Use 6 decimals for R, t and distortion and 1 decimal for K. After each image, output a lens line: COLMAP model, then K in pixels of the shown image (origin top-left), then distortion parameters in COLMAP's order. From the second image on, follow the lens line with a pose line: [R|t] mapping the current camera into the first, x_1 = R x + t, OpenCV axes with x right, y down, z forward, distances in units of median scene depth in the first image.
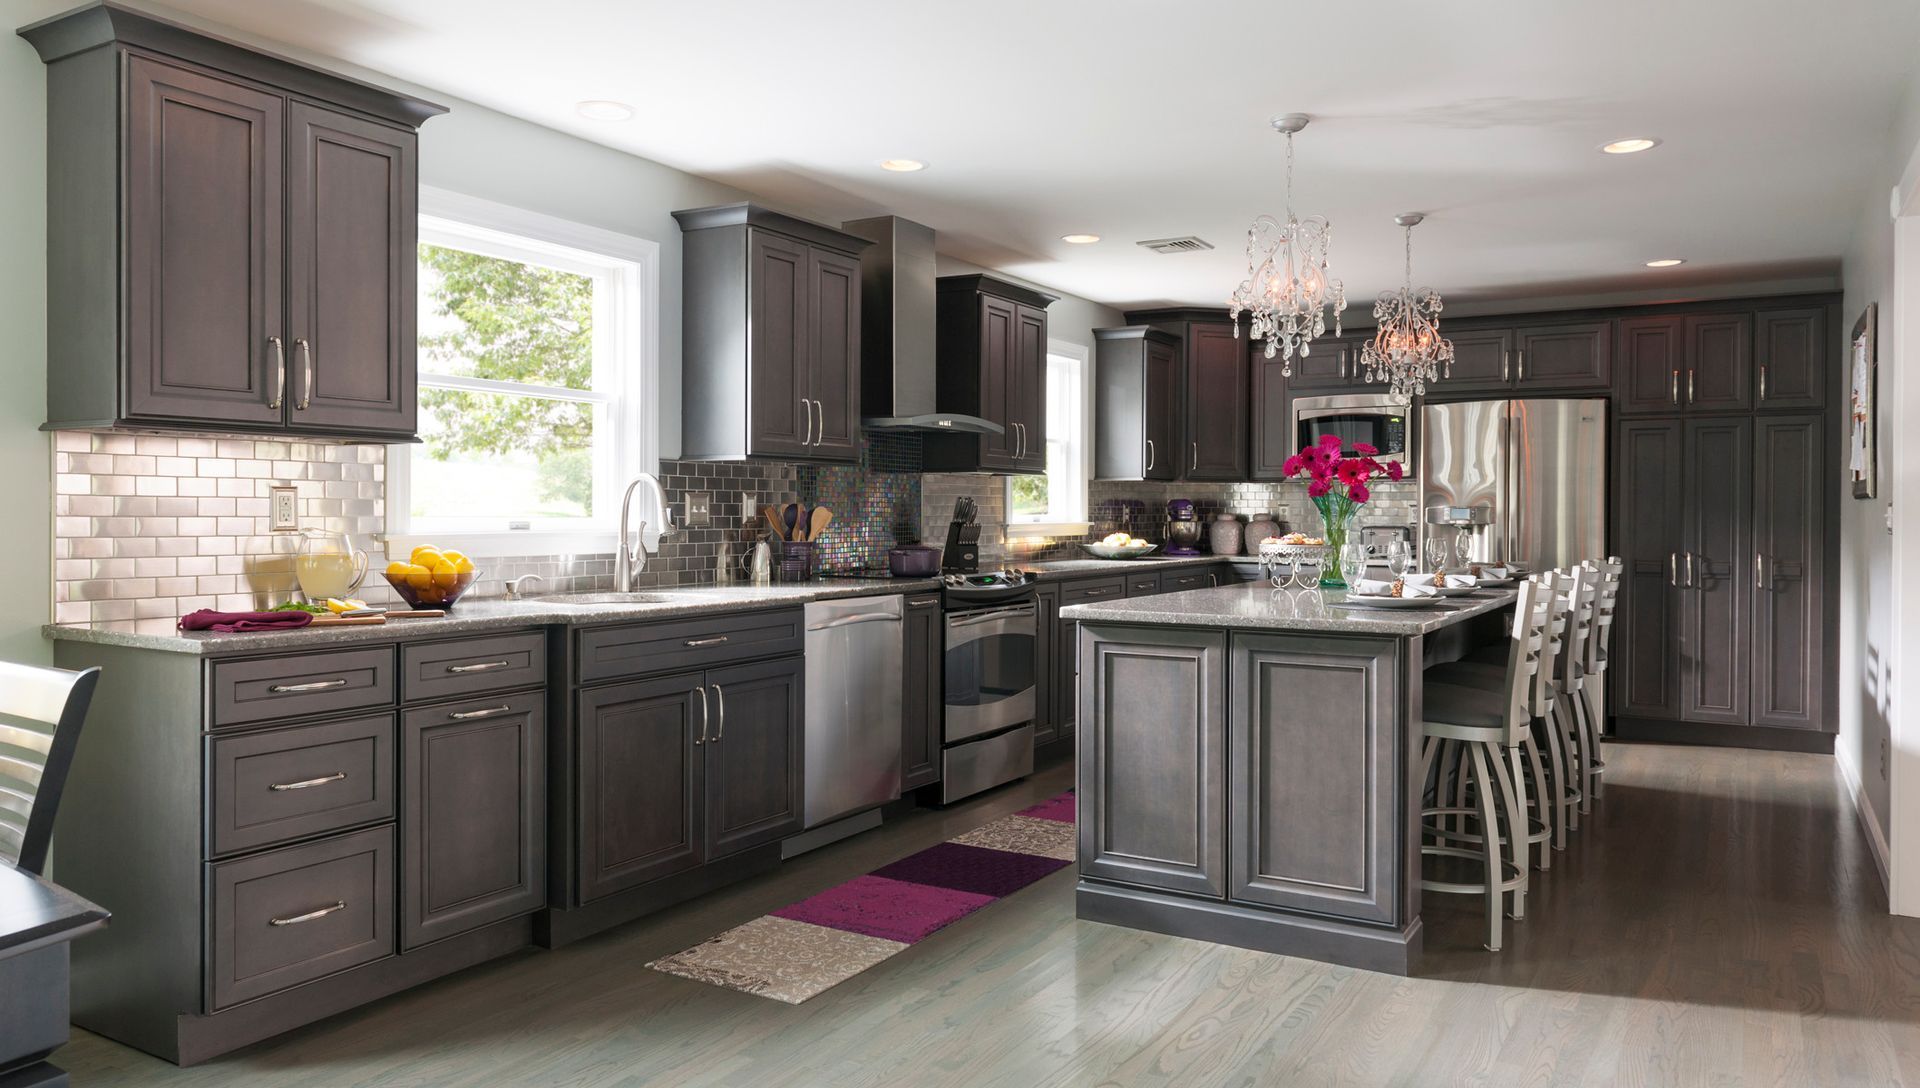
lens RADIAL K [[1339.5, 0, 960.0], [0, 1339.5, 544.0], [0, 0, 1]] dist [0.007065, 0.002025]
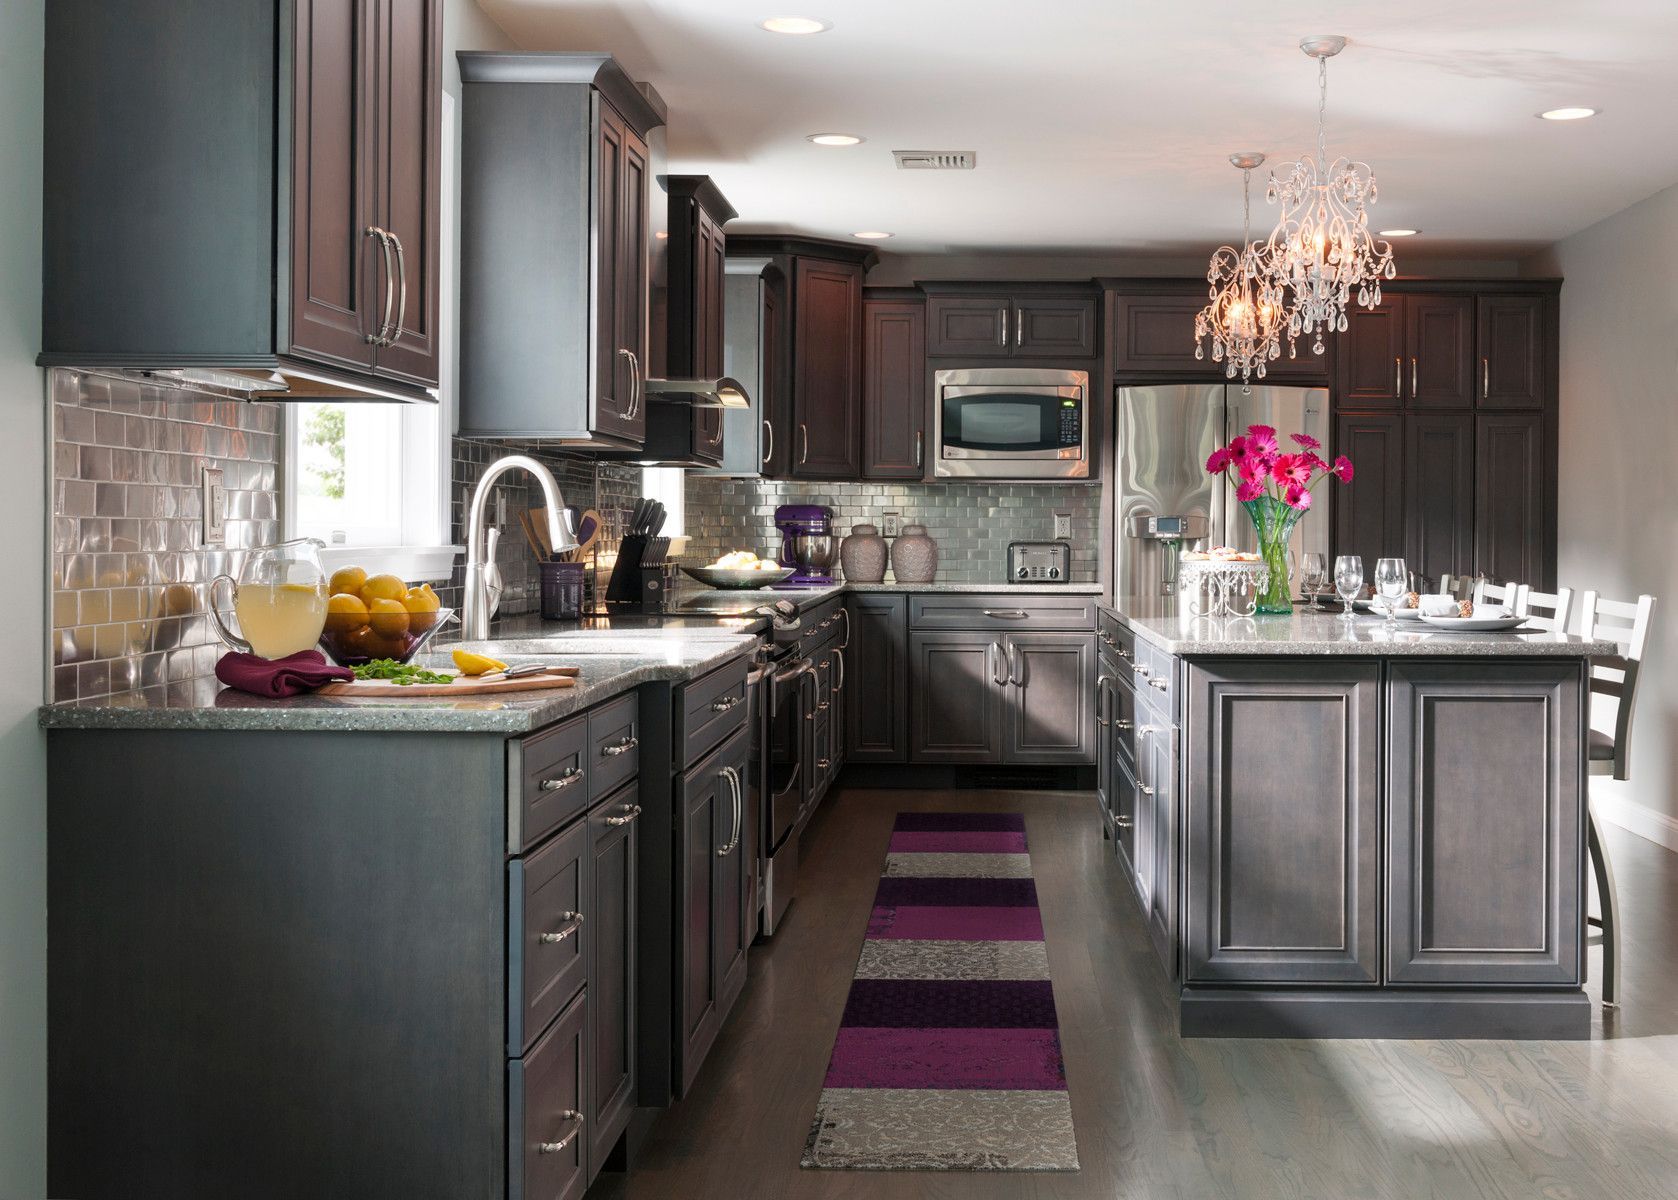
lens RADIAL K [[2077.3, 0, 839.0], [0, 2077.3, 600.0], [0, 0, 1]] dist [-0.182383, 0.661332]
pose [[0.869313, -0.014948, 0.494037, -0.635437], [0.009905, 0.999869, 0.012824, 0.006267], [-0.494163, -0.006255, 0.869347, 0.052160]]
